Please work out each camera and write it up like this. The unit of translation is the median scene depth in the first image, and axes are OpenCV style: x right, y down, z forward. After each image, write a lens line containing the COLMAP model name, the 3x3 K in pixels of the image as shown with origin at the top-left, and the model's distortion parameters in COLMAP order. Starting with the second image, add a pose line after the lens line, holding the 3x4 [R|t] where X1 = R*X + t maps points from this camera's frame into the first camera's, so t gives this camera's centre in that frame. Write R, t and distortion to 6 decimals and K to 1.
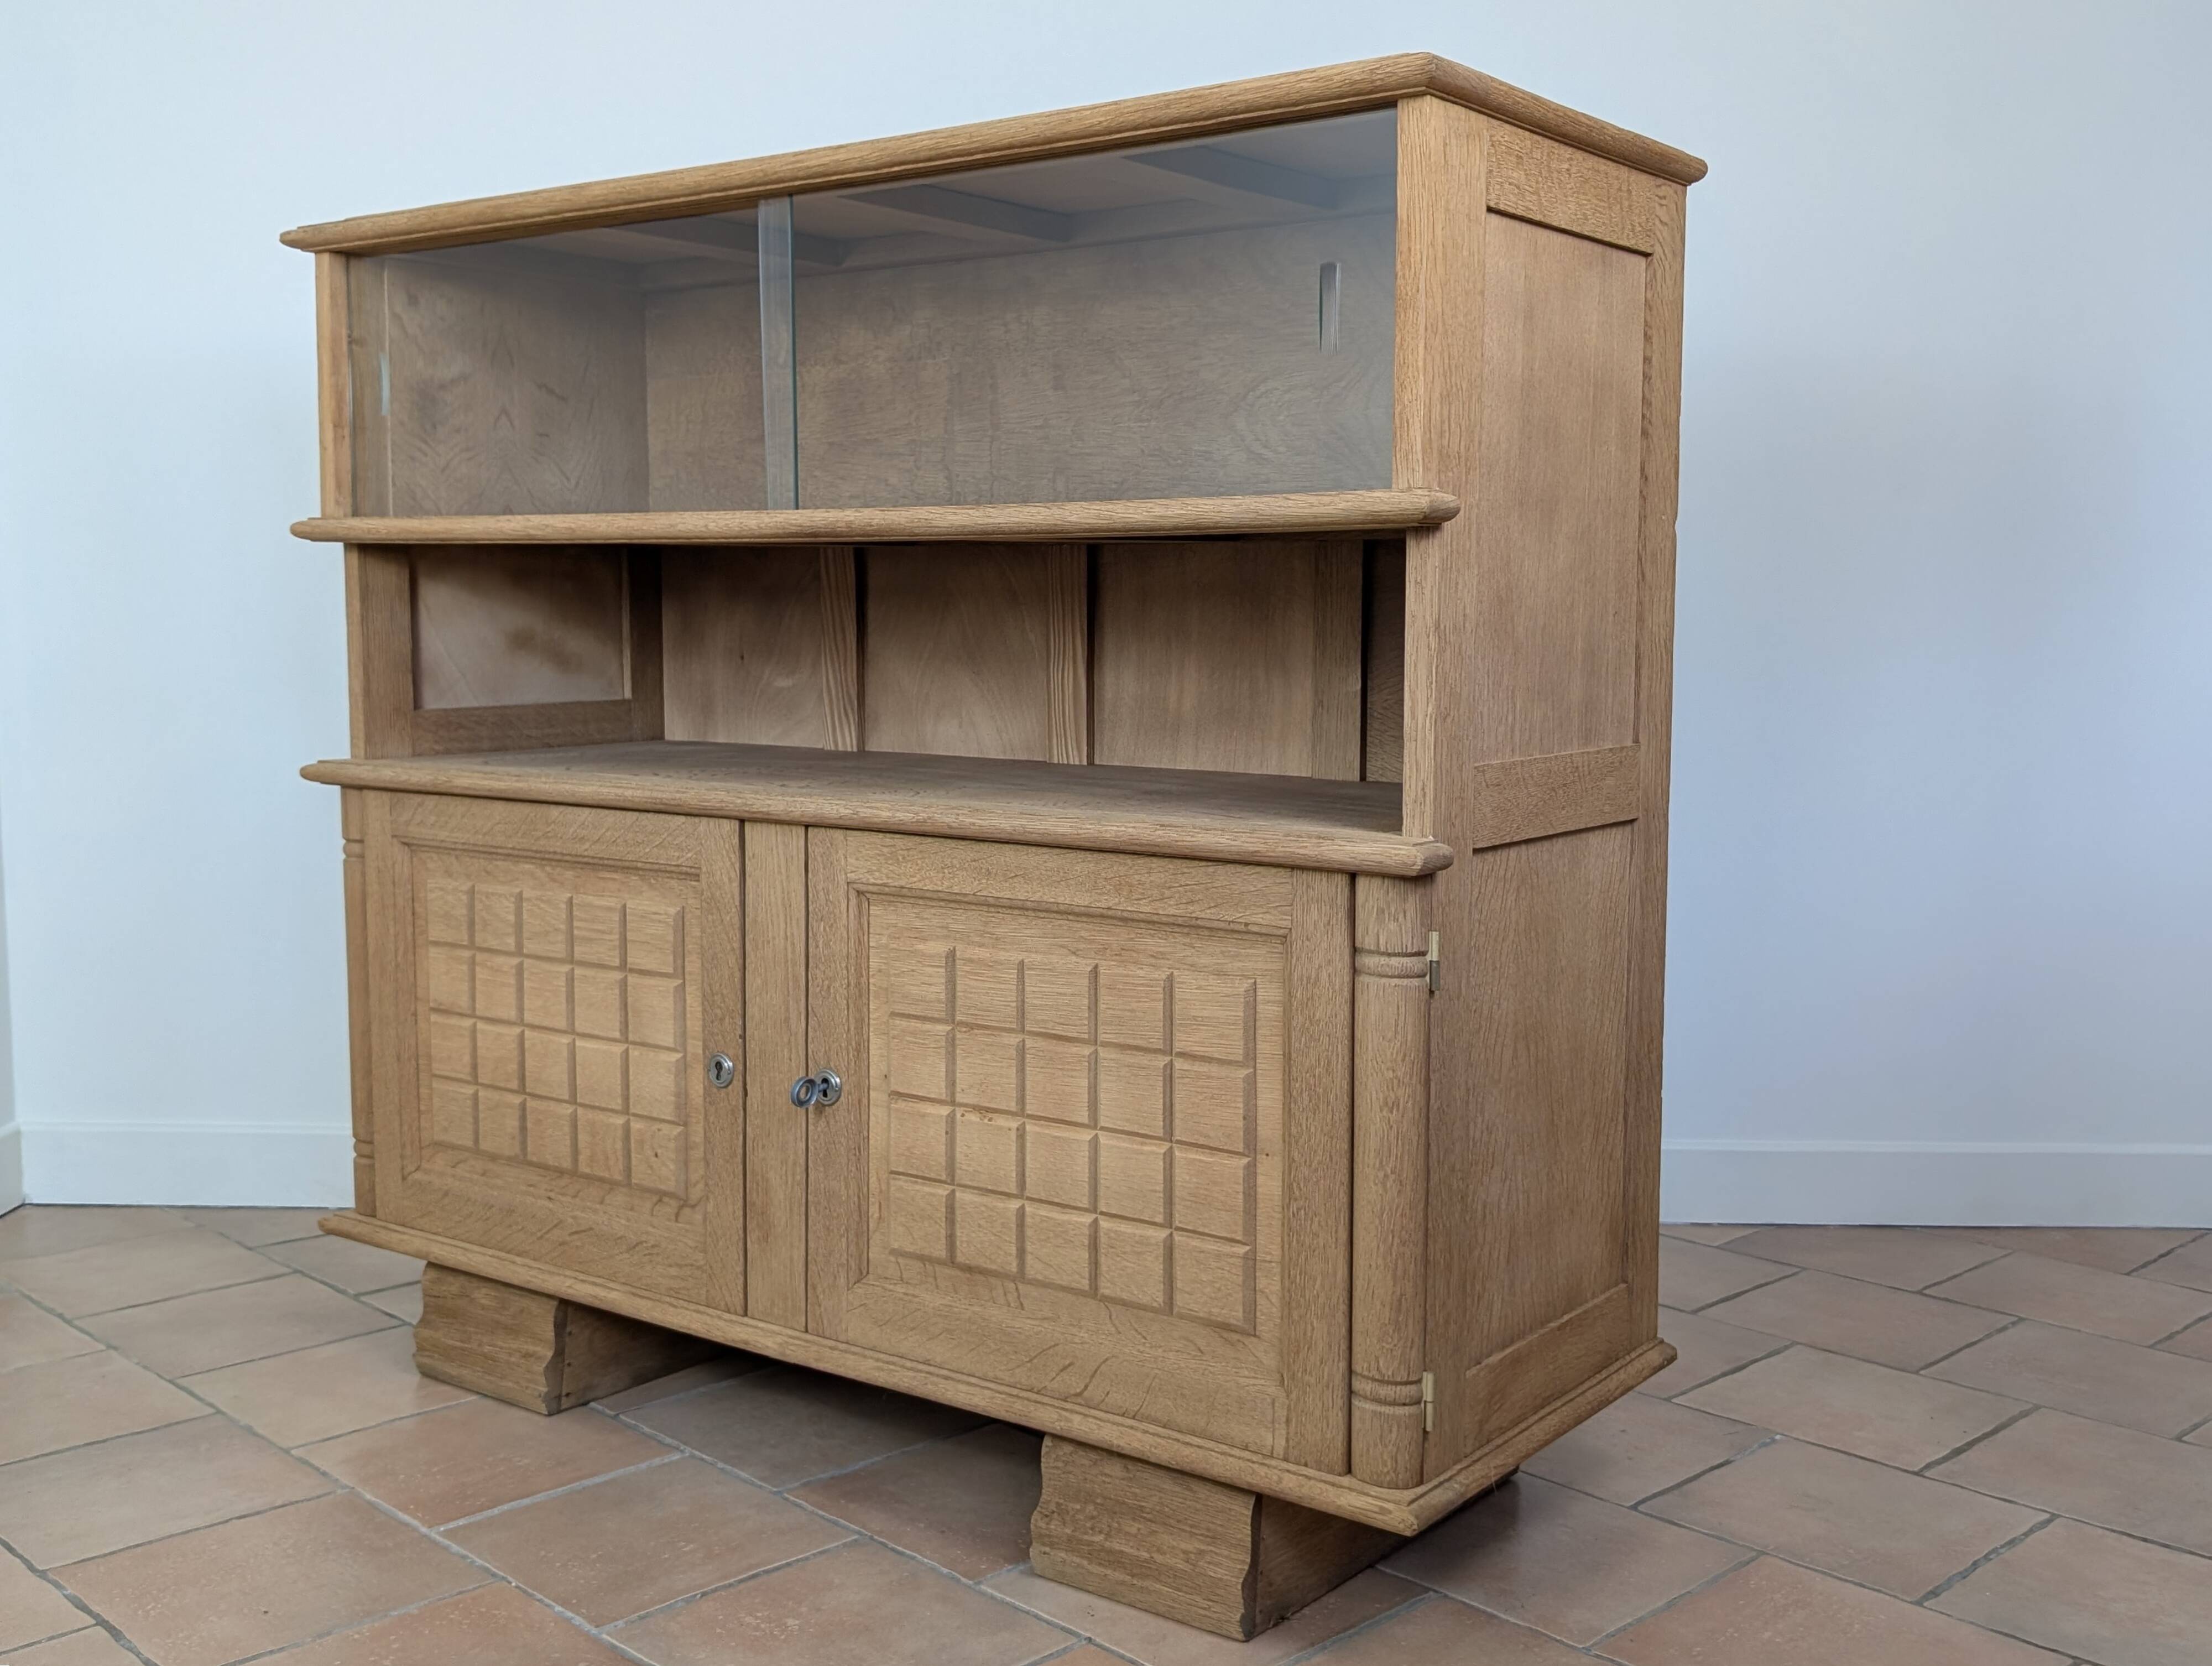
lens RADIAL K [[2262.7, 0, 1115.3], [0, 2262.7, 816.5], [0, 0, 1]] dist [0.263888, -1.316220]
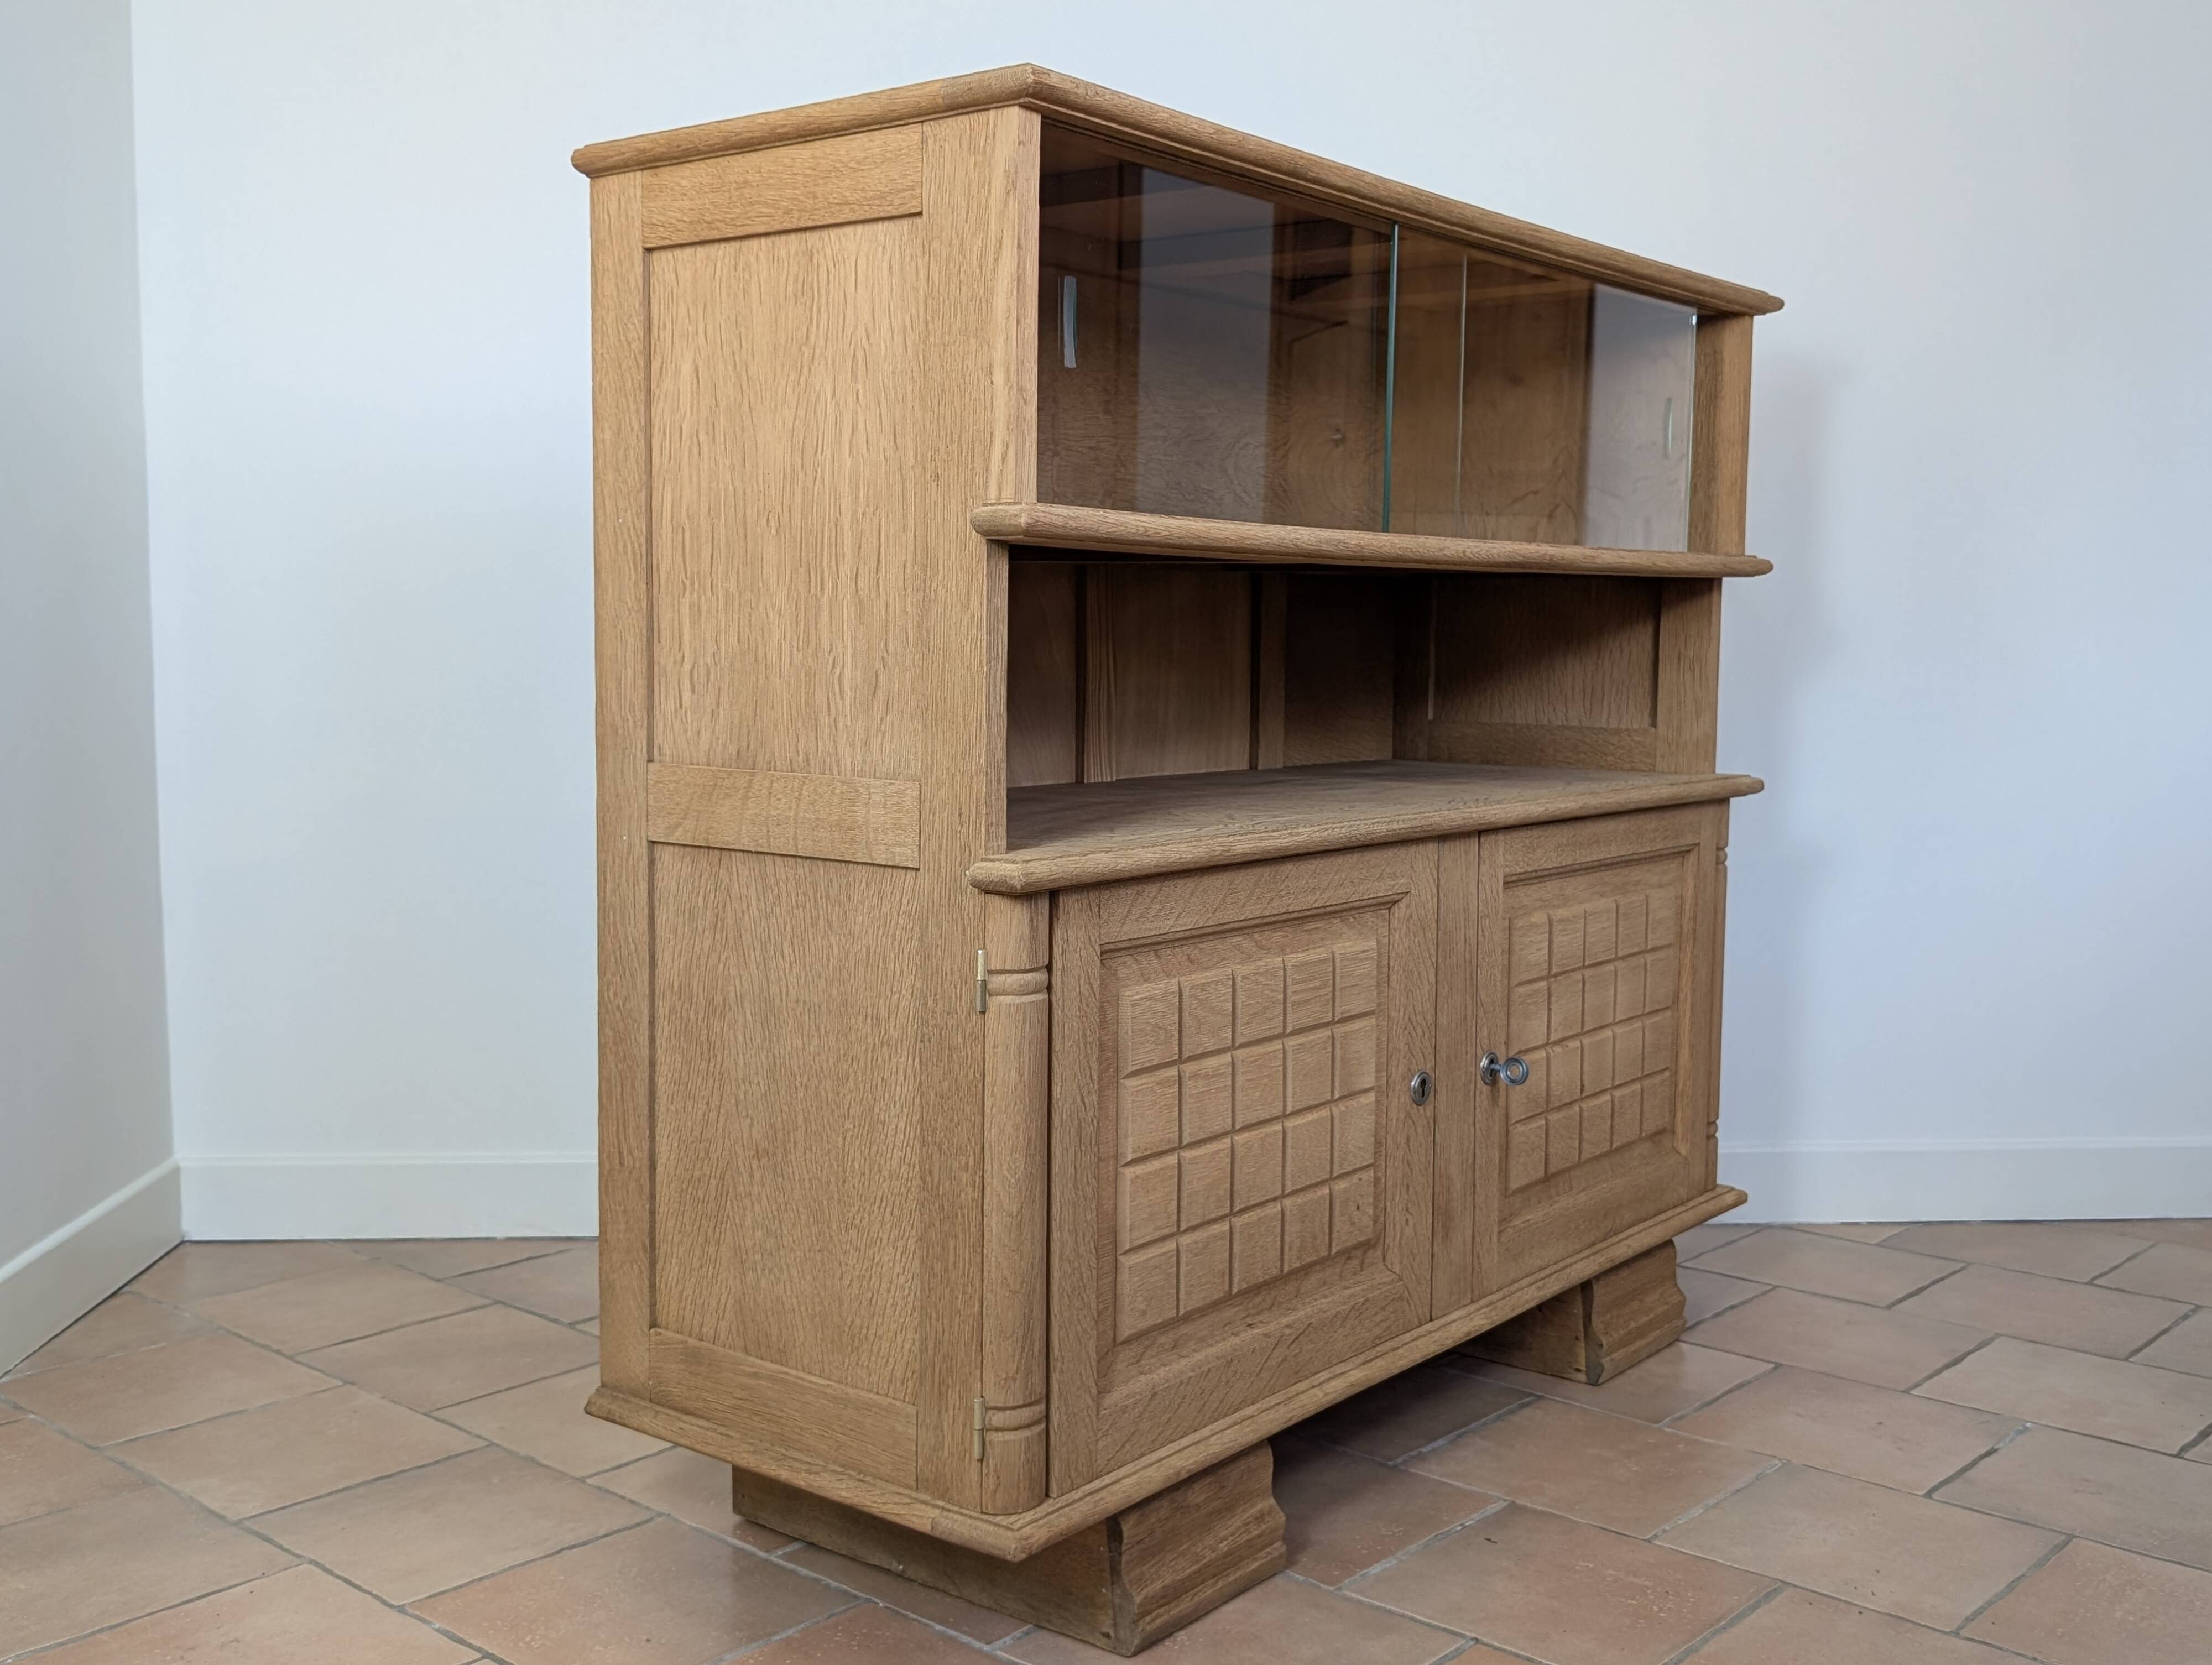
lens RADIAL K [[2262.3, 0, 1115.3], [0, 2262.3, 816.0], [0, 0, 1]] dist [0.263888, -1.316220]
pose [[0.024340, -0.087189, 0.995894, -1.286312], [0.087266, 0.992572, 0.084765, -0.116633], [-0.995888, 0.084845, 0.031768, 1.200756]]
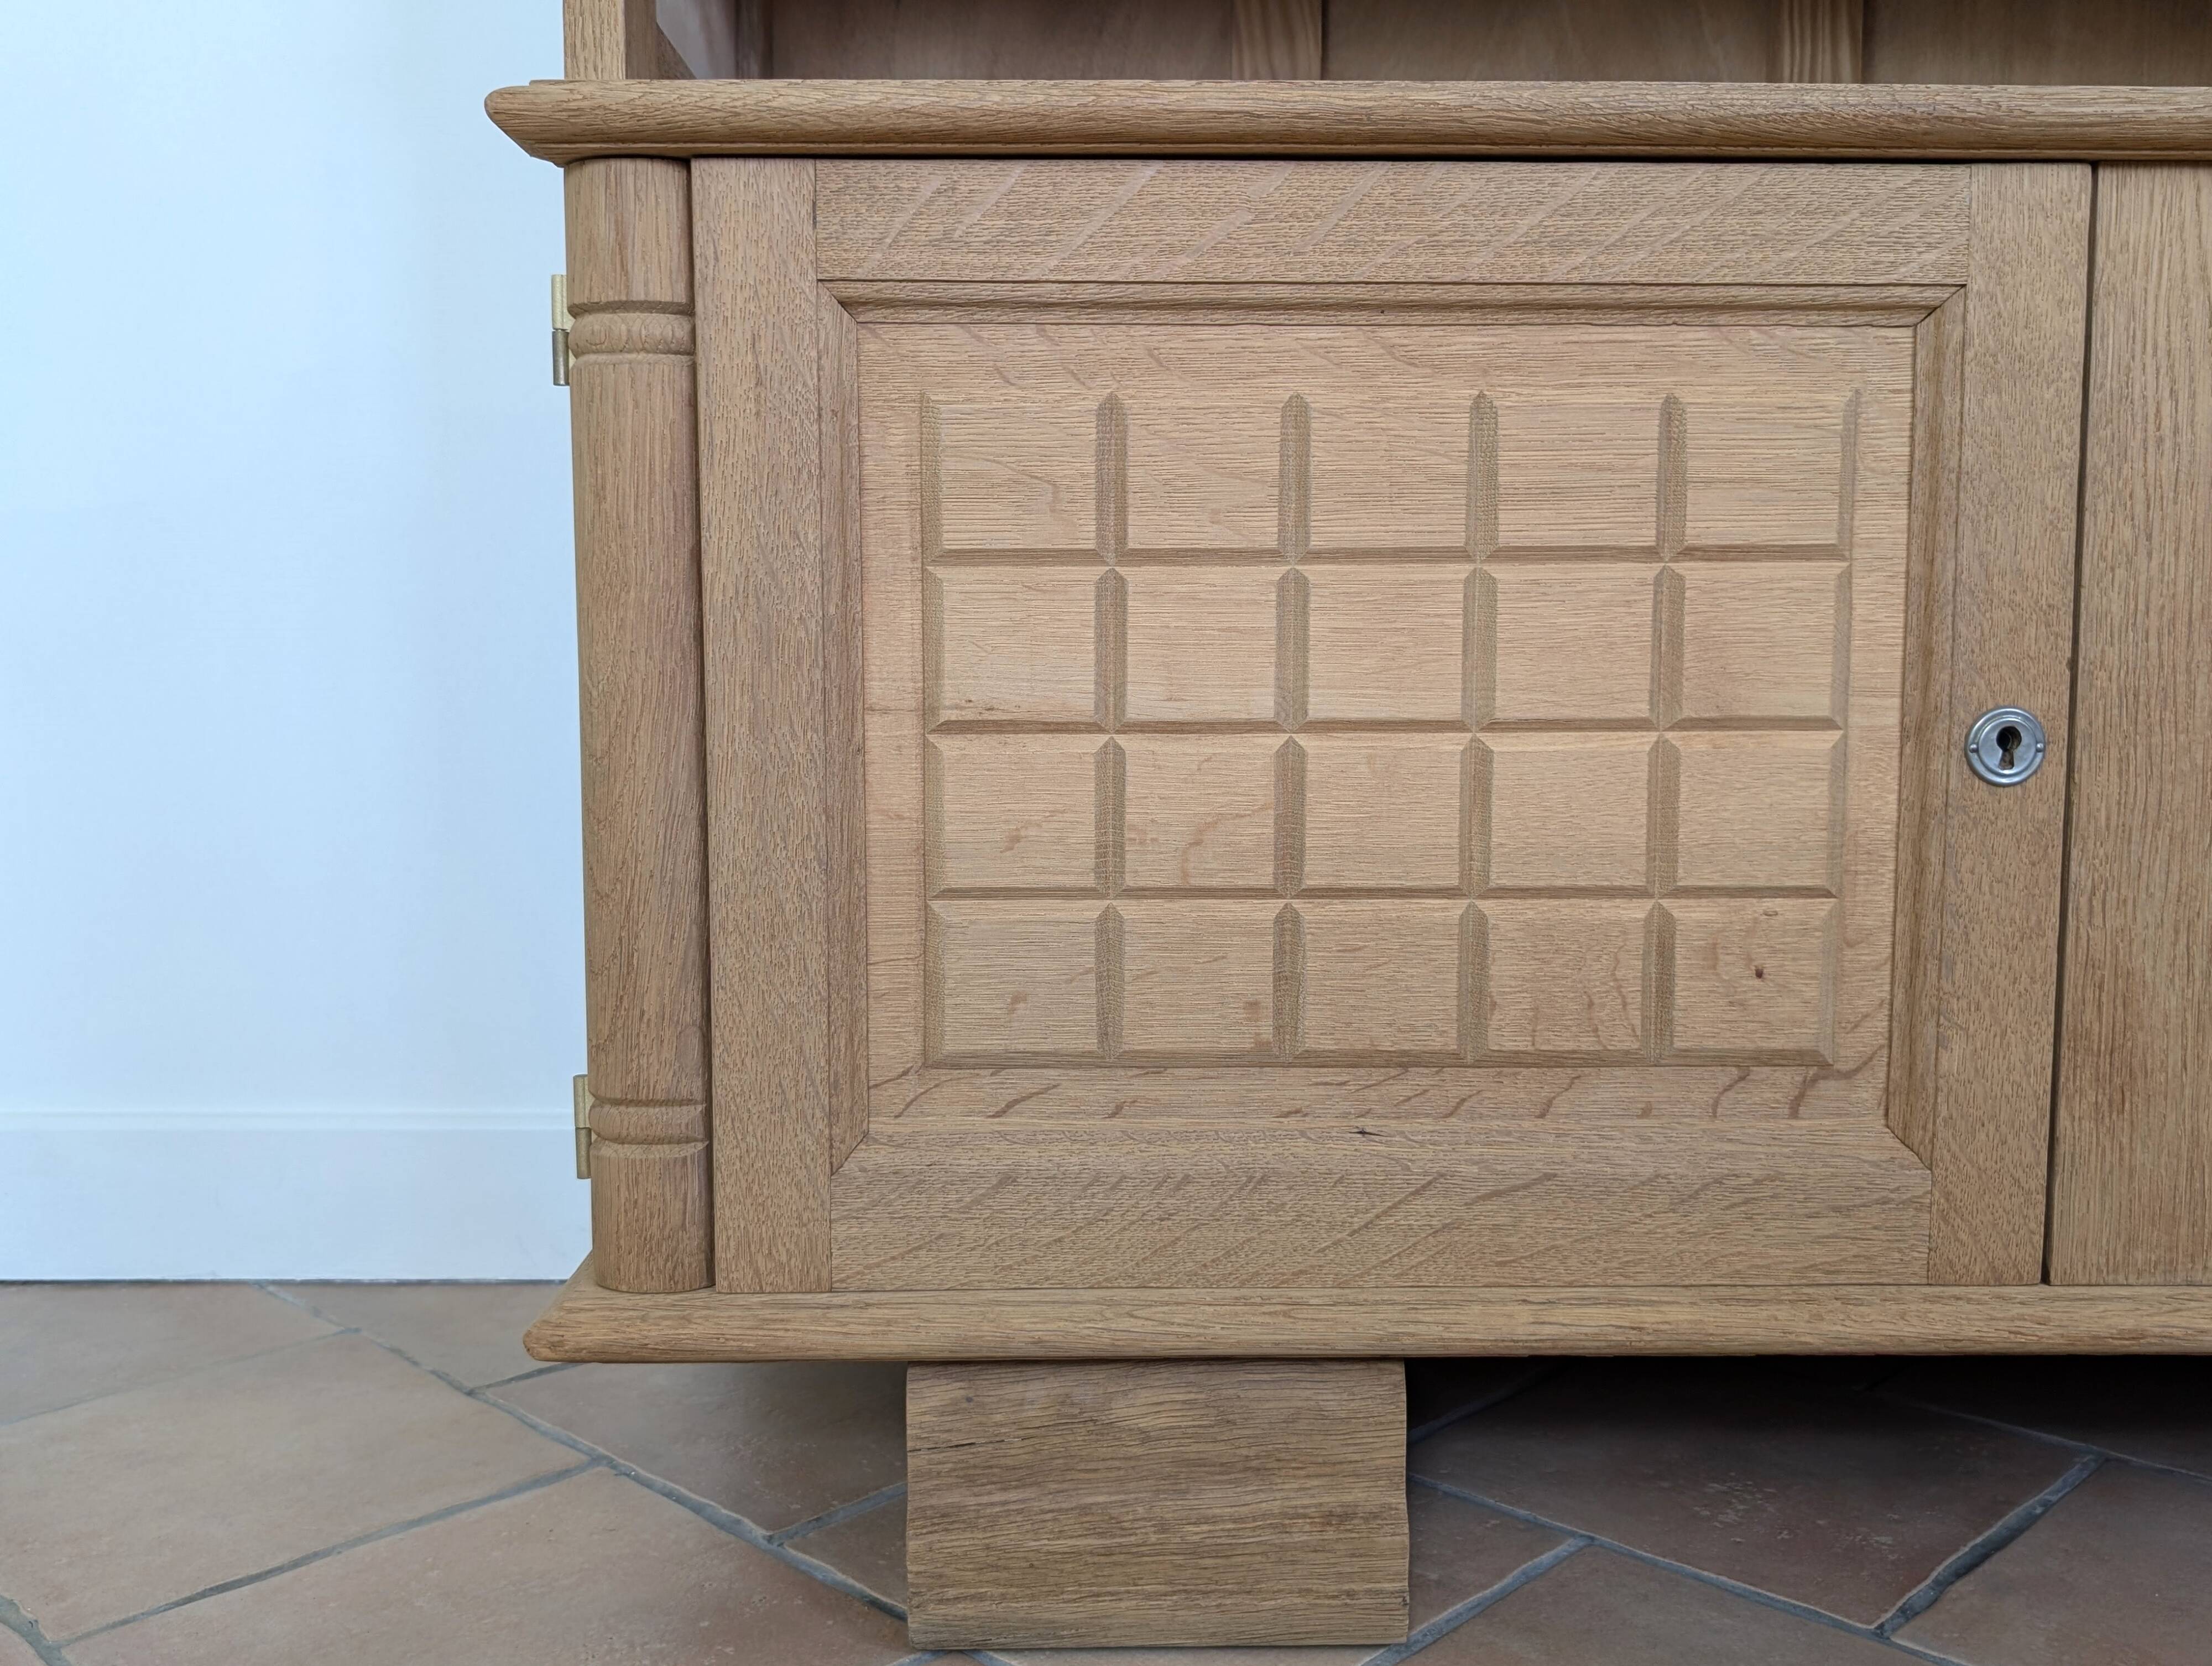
lens RADIAL K [[2075.4, 0, 1109.2], [0, 2075.4, 813.6], [0, 0, 1]] dist [0.075802, -0.191363]
pose [[0.793808, -0.058397, 0.605359, -0.613021], [0.059280, 0.998069, 0.018546, 0.116612], [-0.605273, 0.021164, 0.795737, 0.859933]]
